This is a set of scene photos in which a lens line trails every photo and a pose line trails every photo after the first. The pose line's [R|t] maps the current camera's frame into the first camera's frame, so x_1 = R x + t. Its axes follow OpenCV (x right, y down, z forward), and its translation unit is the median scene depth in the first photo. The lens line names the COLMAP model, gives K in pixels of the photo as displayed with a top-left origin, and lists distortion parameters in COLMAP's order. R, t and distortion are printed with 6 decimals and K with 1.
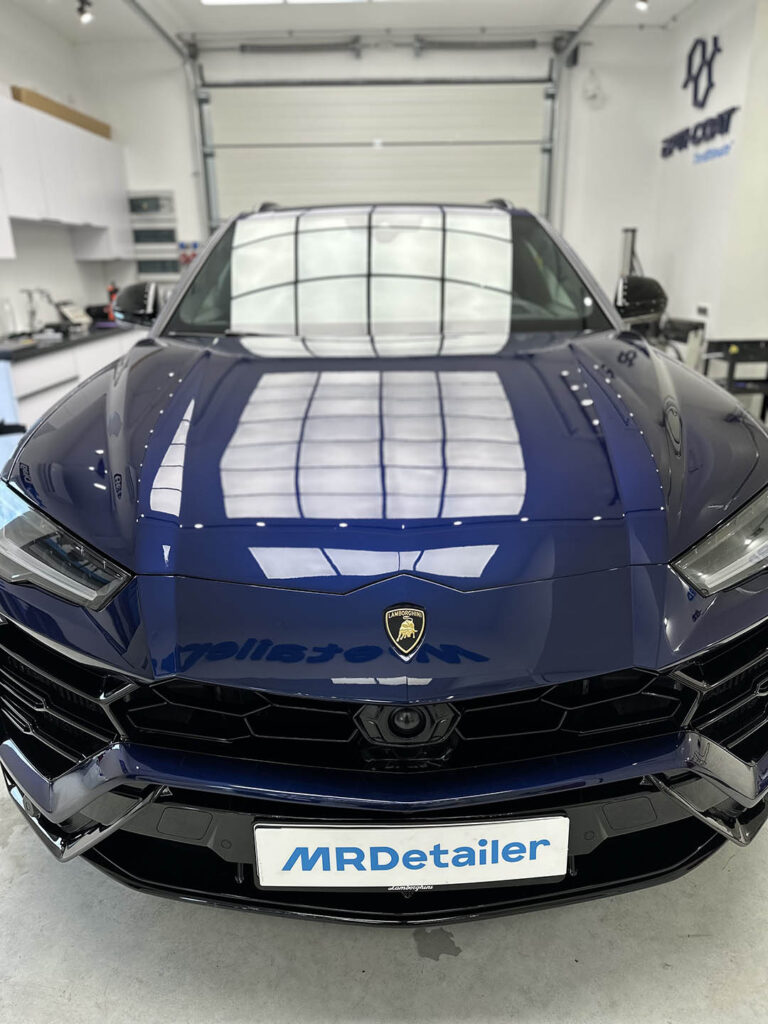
lens RADIAL K [[717.9, 0, 384.0], [0, 717.9, 512.0], [0, 0, 1]] dist [-0.011554, -0.003936]
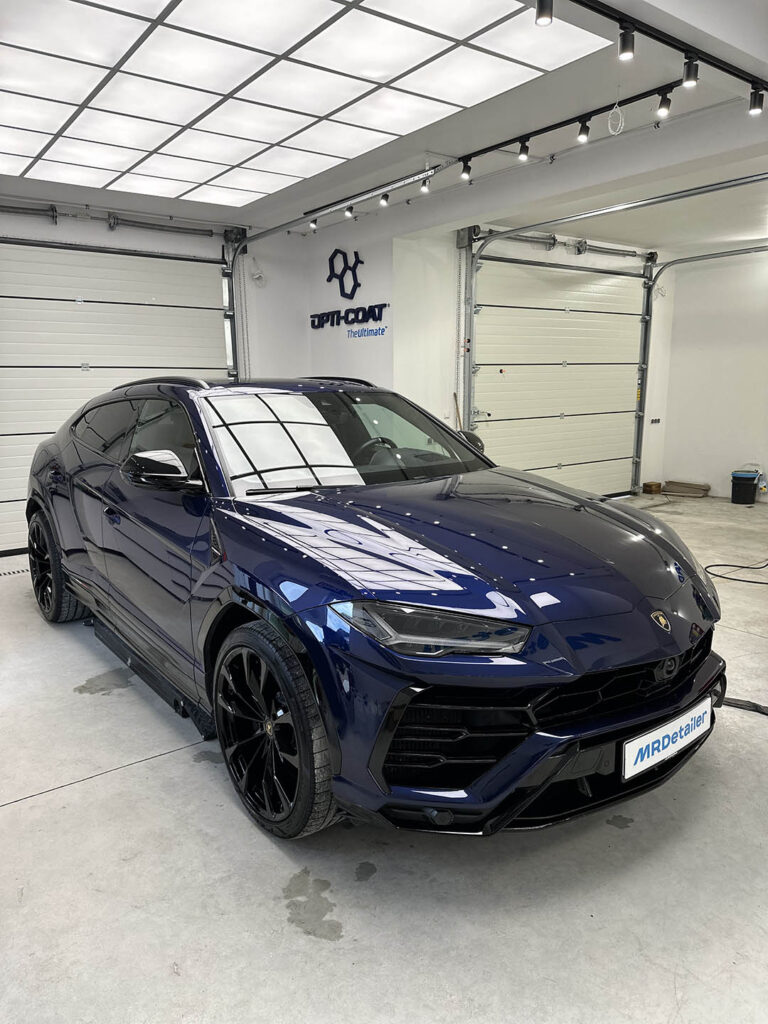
lens RADIAL K [[697.5, 0, 384.0], [0, 697.5, 512.0], [0, 0, 1]] dist [0.060756, -0.123071]
pose [[0.804383, -0.095913, 0.586317, -1.697222], [0.188021, 0.977255, -0.098087, -0.093787], [-0.563574, 0.189139, 0.804121, -0.243522]]
